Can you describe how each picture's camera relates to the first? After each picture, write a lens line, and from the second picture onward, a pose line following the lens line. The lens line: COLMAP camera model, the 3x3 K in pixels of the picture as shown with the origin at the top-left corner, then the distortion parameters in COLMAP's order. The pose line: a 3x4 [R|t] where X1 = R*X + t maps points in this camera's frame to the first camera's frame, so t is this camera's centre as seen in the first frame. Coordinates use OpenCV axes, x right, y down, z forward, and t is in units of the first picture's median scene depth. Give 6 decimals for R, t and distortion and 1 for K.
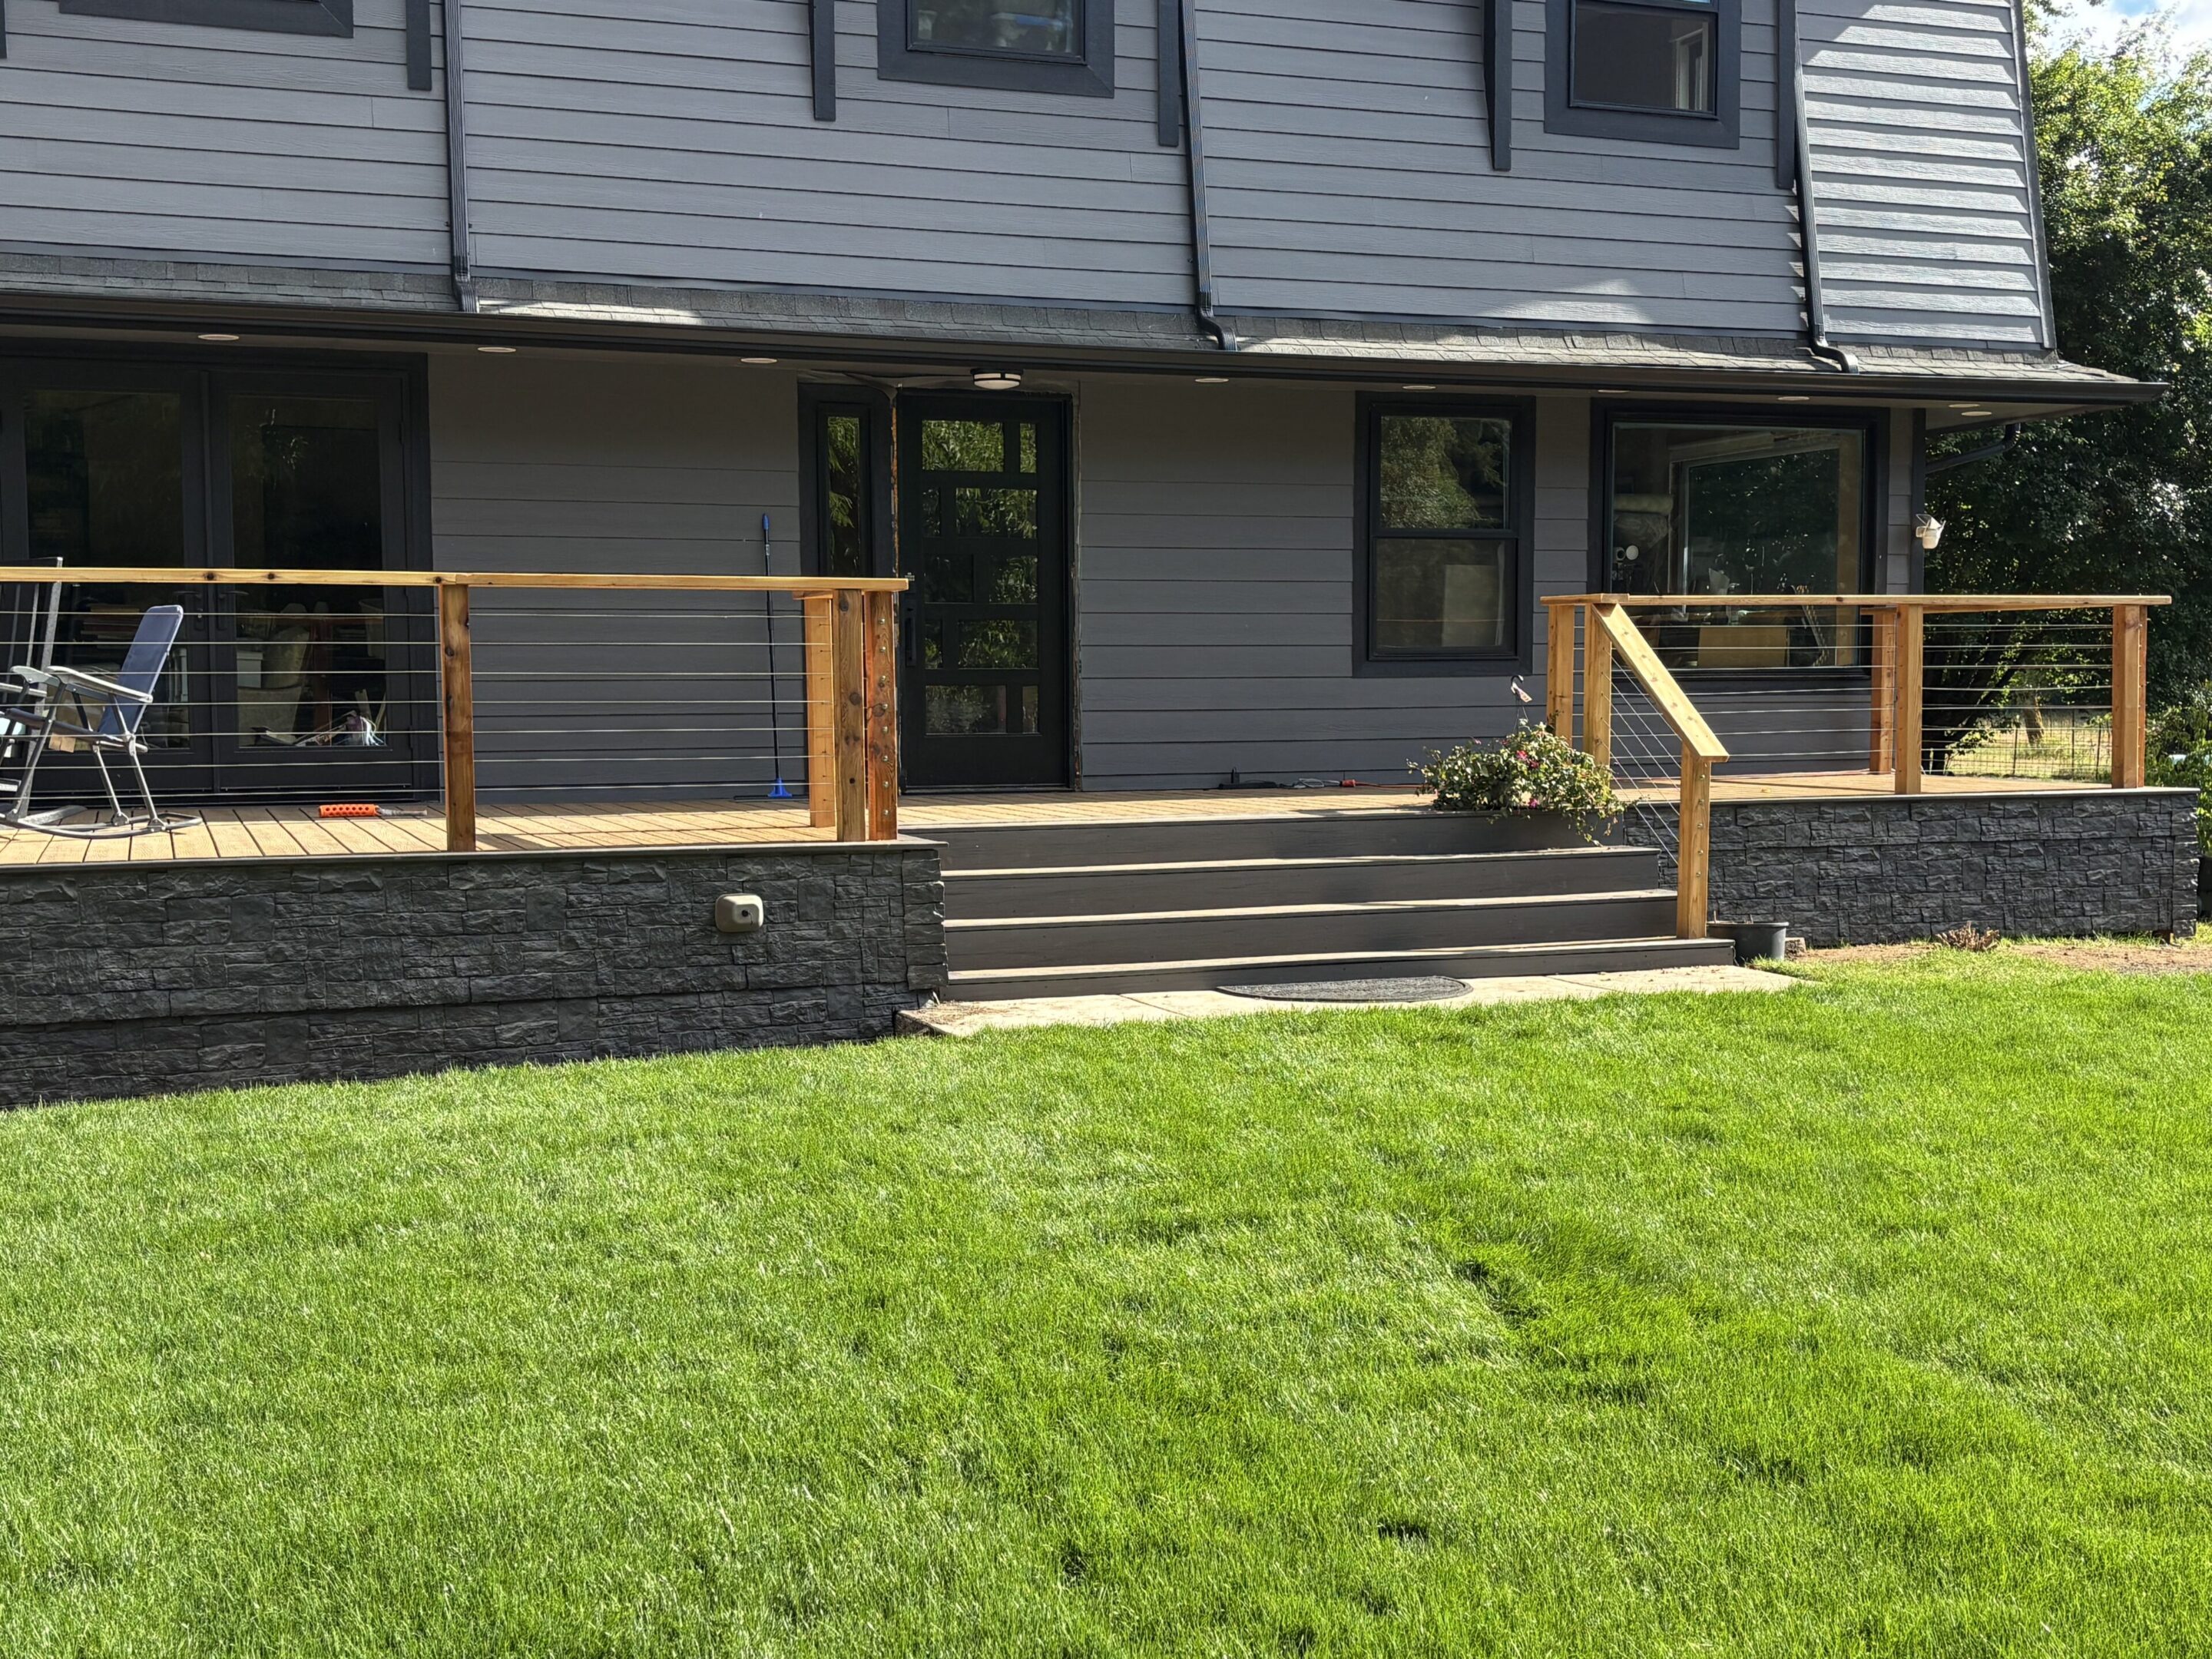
lens RADIAL K [[2191.4, 0, 1101.9], [0, 2191.4, 966.7], [0, 0, 1]] dist [0.012795, -0.010741]
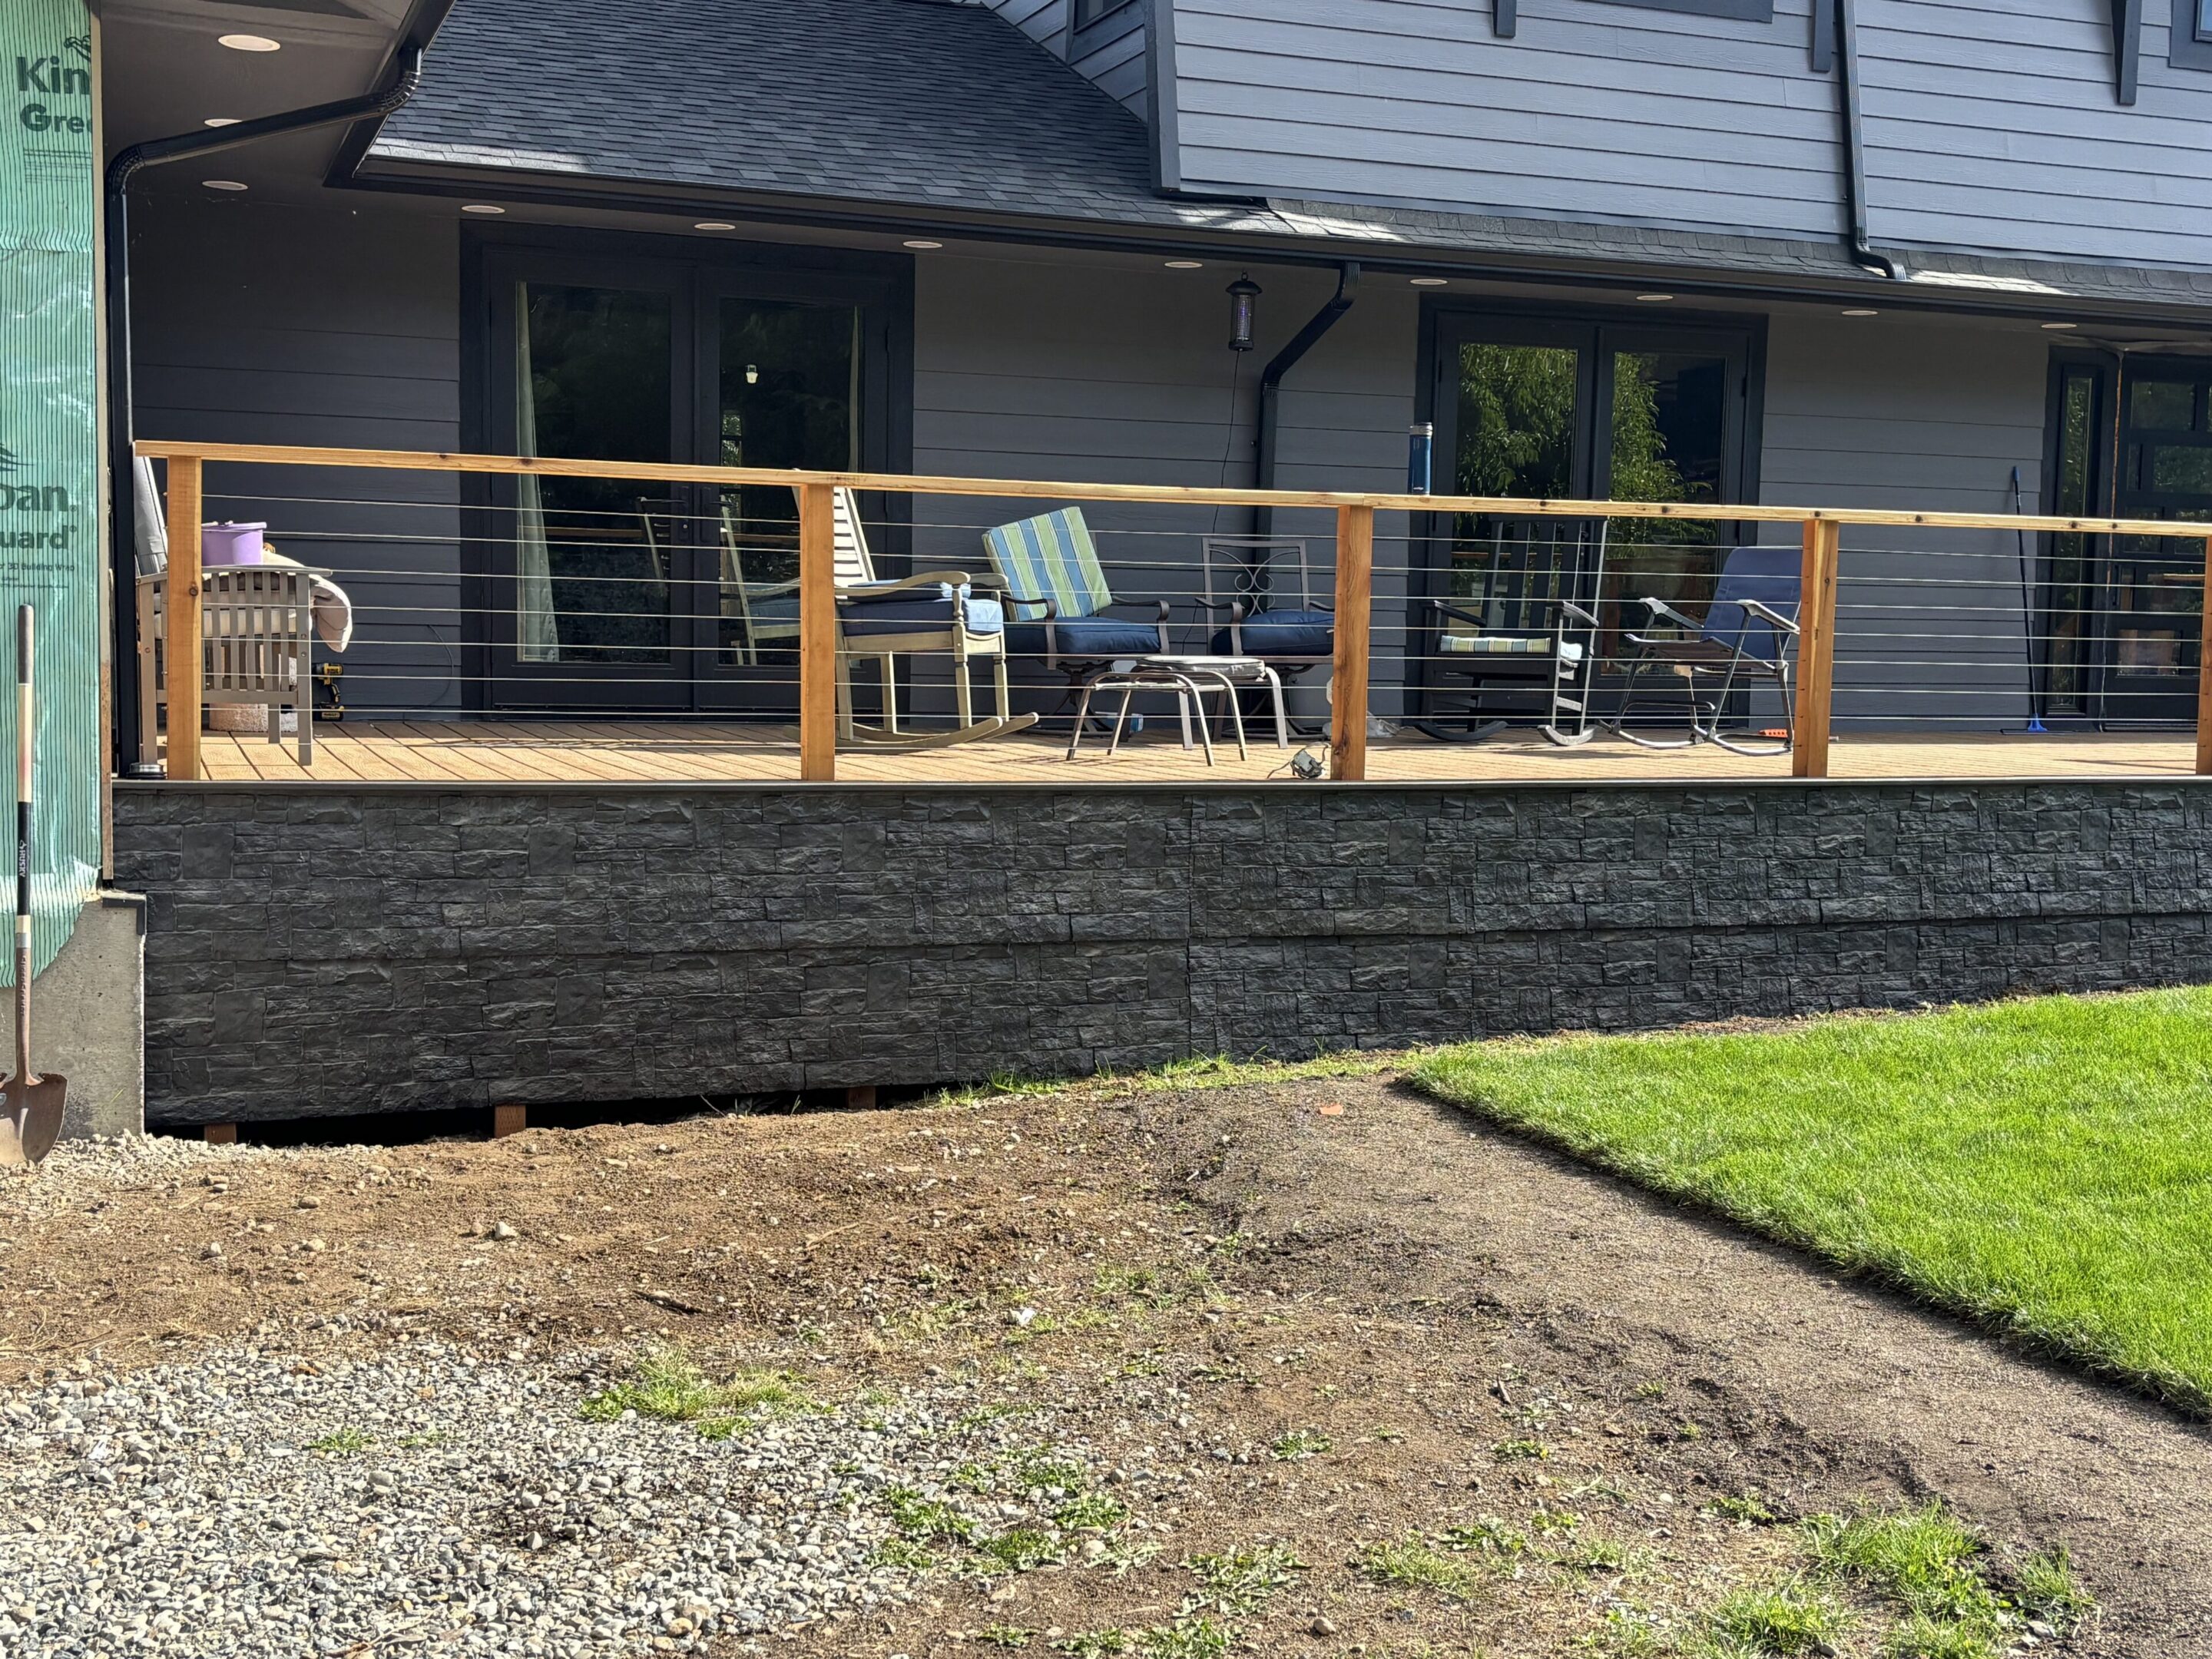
lens RADIAL K [[2542.2, 0, 1106.0], [0, 2542.2, 829.5], [0, 0, 1]] dist [0.139894, -0.427196]
pose [[0.998877, 0.024763, 0.040398, -0.661119], [-0.023003, 0.998790, -0.043461, 0.032430], [-0.041425, 0.042483, 0.998238, -0.214156]]
